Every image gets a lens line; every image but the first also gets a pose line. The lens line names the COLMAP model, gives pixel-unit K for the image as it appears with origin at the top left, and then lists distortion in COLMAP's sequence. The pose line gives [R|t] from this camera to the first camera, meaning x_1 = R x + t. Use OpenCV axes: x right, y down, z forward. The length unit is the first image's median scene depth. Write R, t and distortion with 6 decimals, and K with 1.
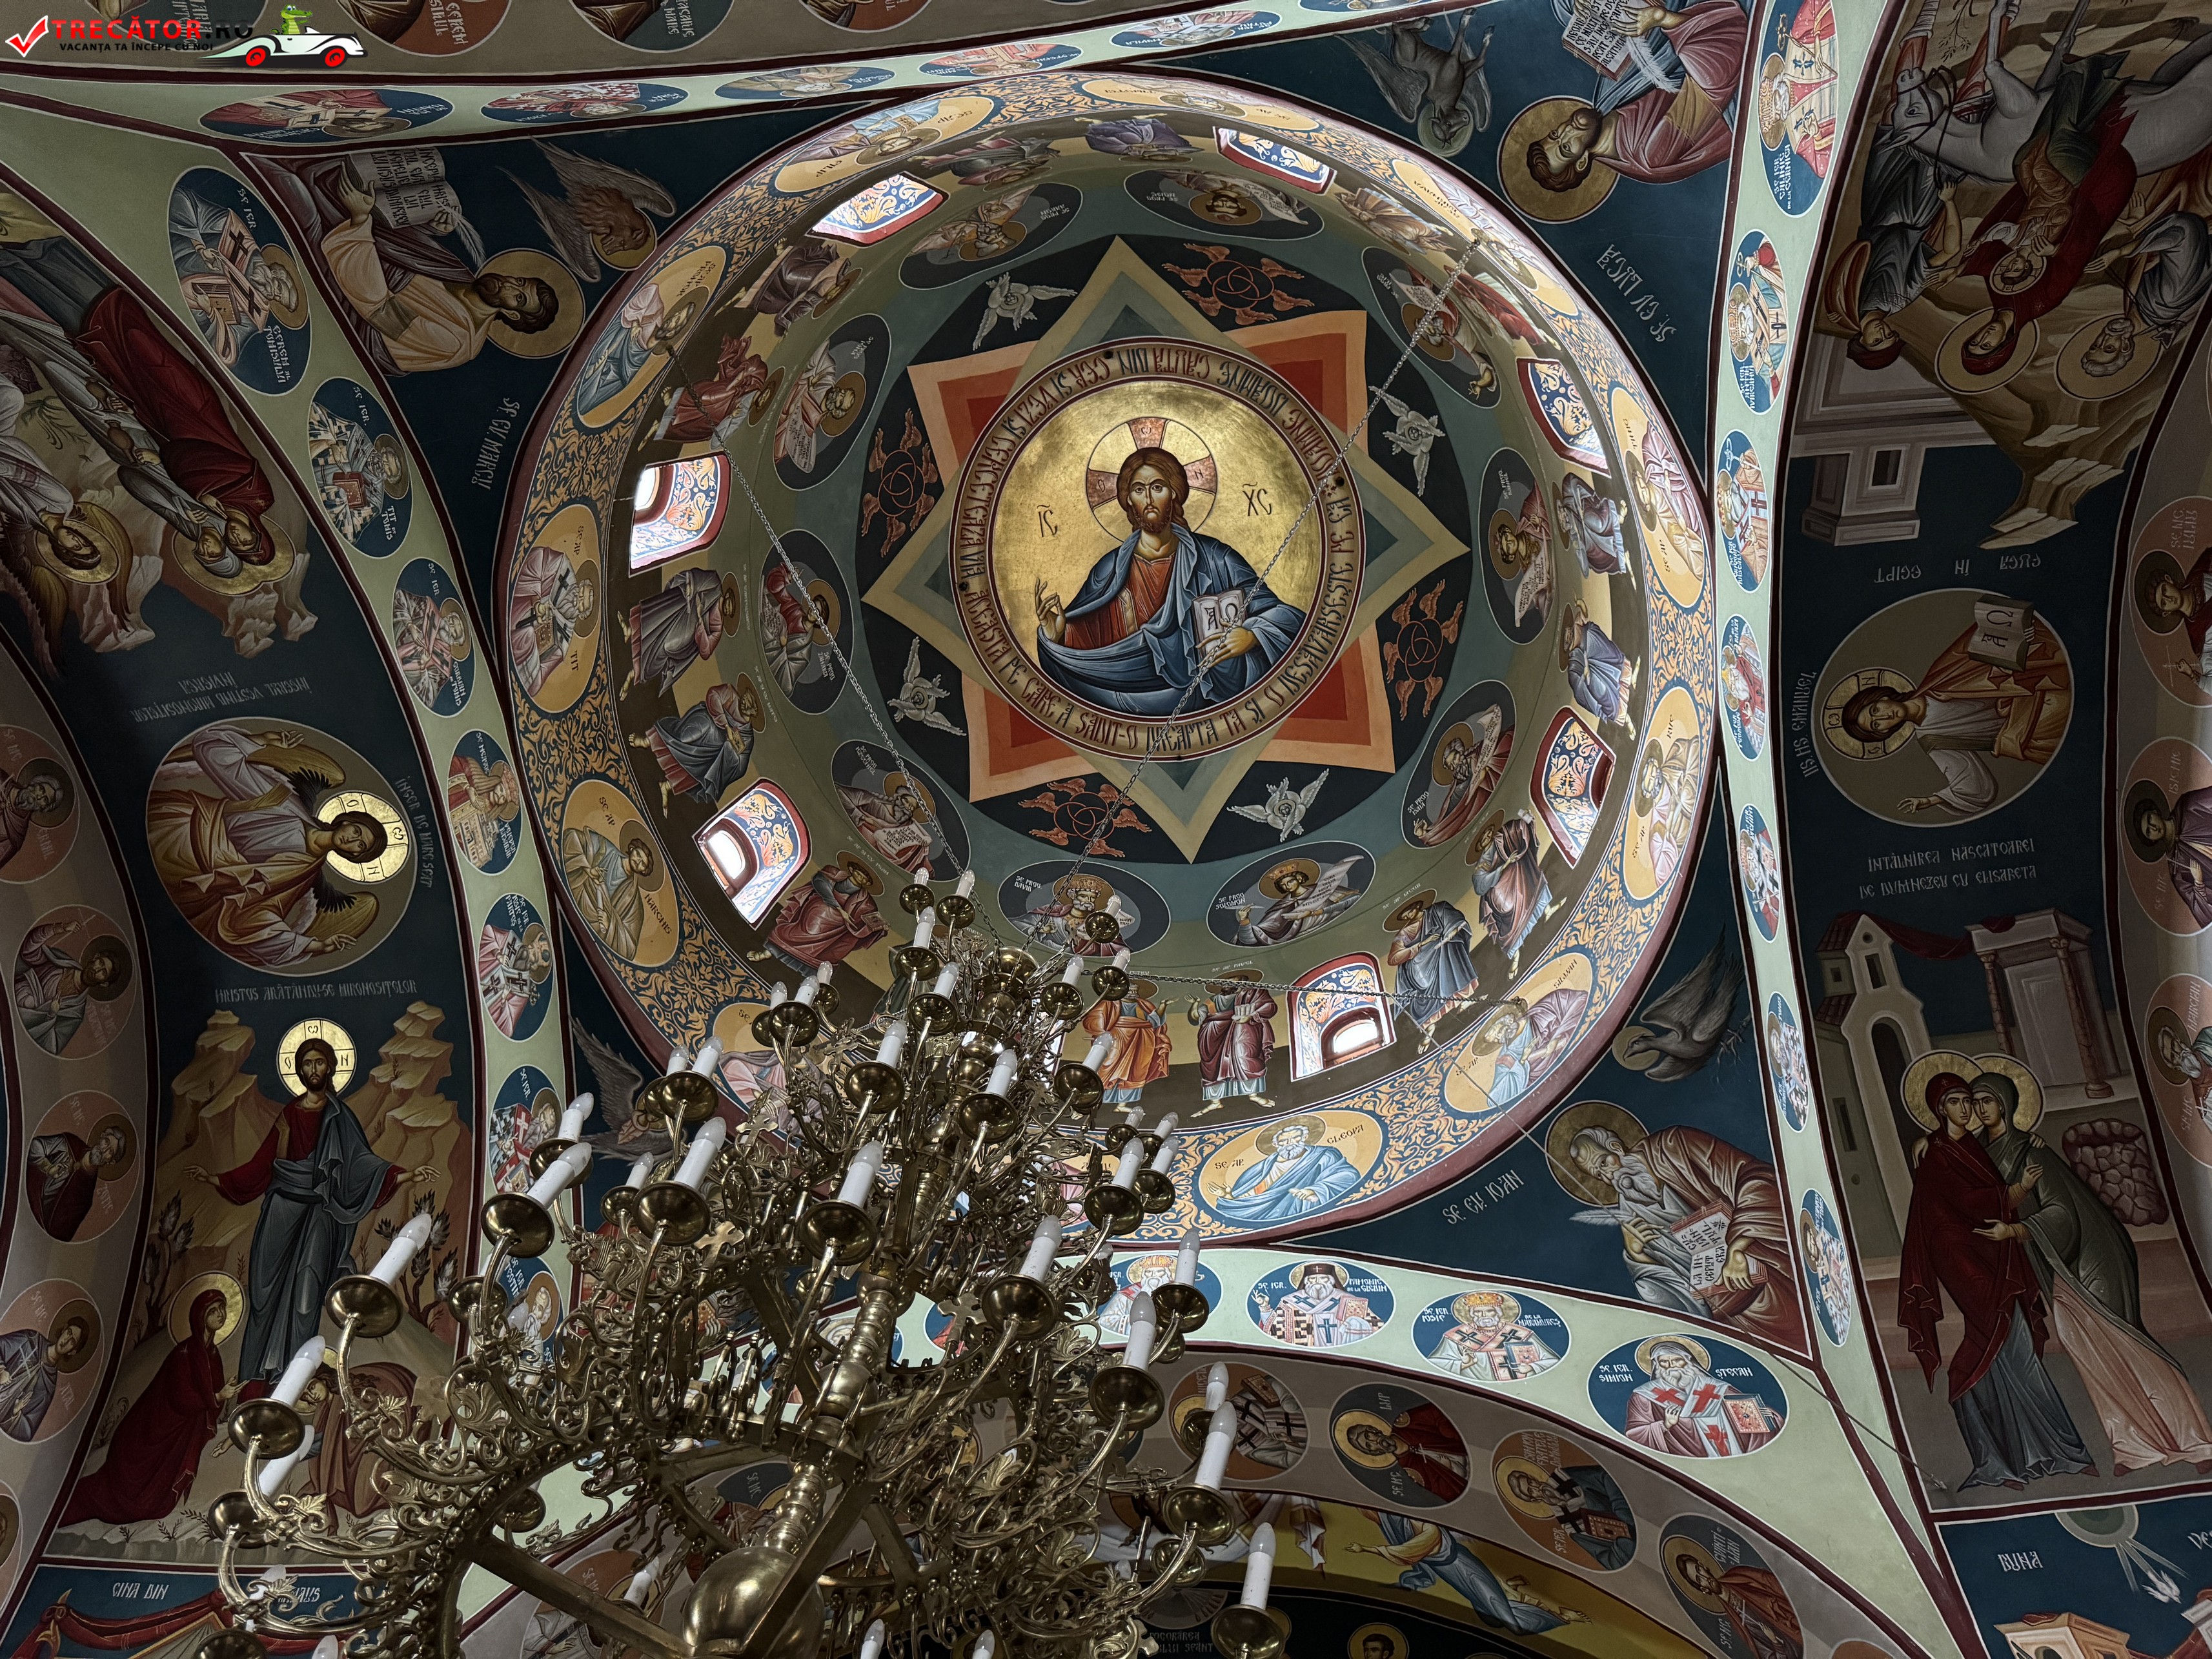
lens RADIAL K [[1568.0, 0, 1098.8], [0, 1568.0, 831.1], [0, 0, 1]] dist [0.007459, -0.008809]
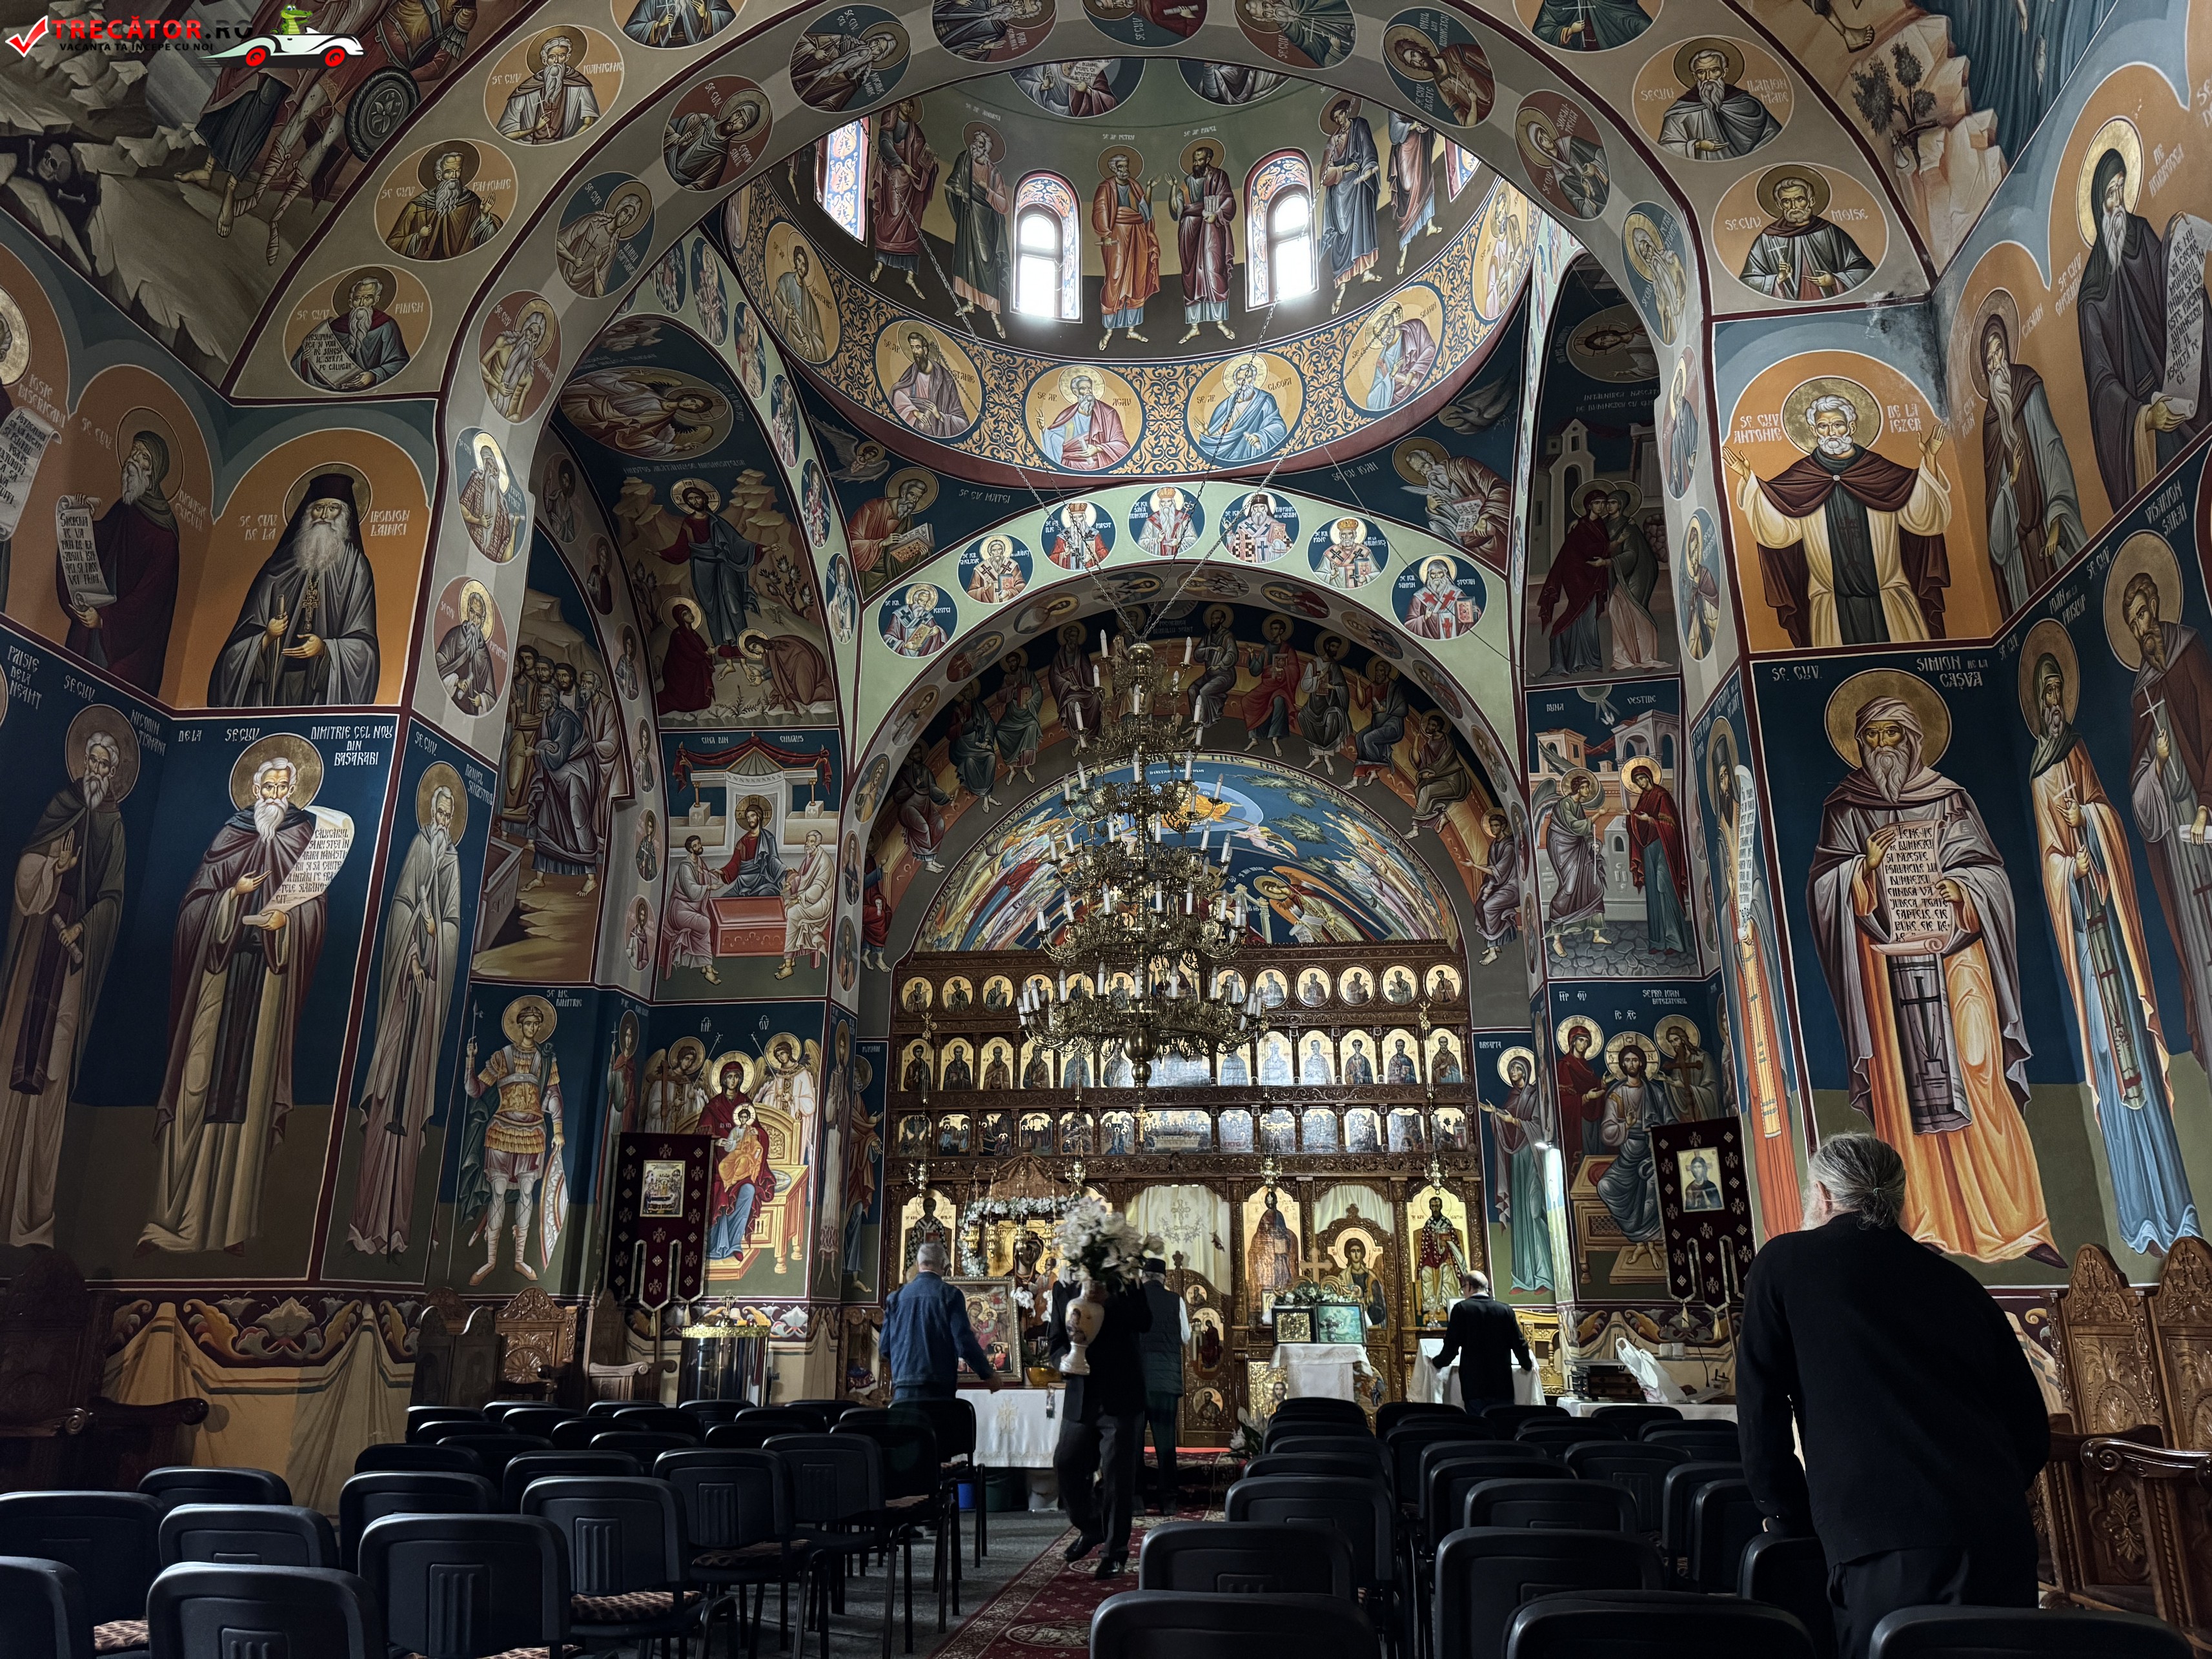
lens RADIAL K [[1530.2, 0, 1099.4], [0, 1530.2, 822.0], [0, 0, 1]] dist [0.169685, -0.324512]
pose [[0.995927, -0.087596, 0.021356, -0.123680], [0.032787, 0.572499, 0.819249, -1.067741], [-0.083989, -0.815212, 0.573040, -0.324646]]
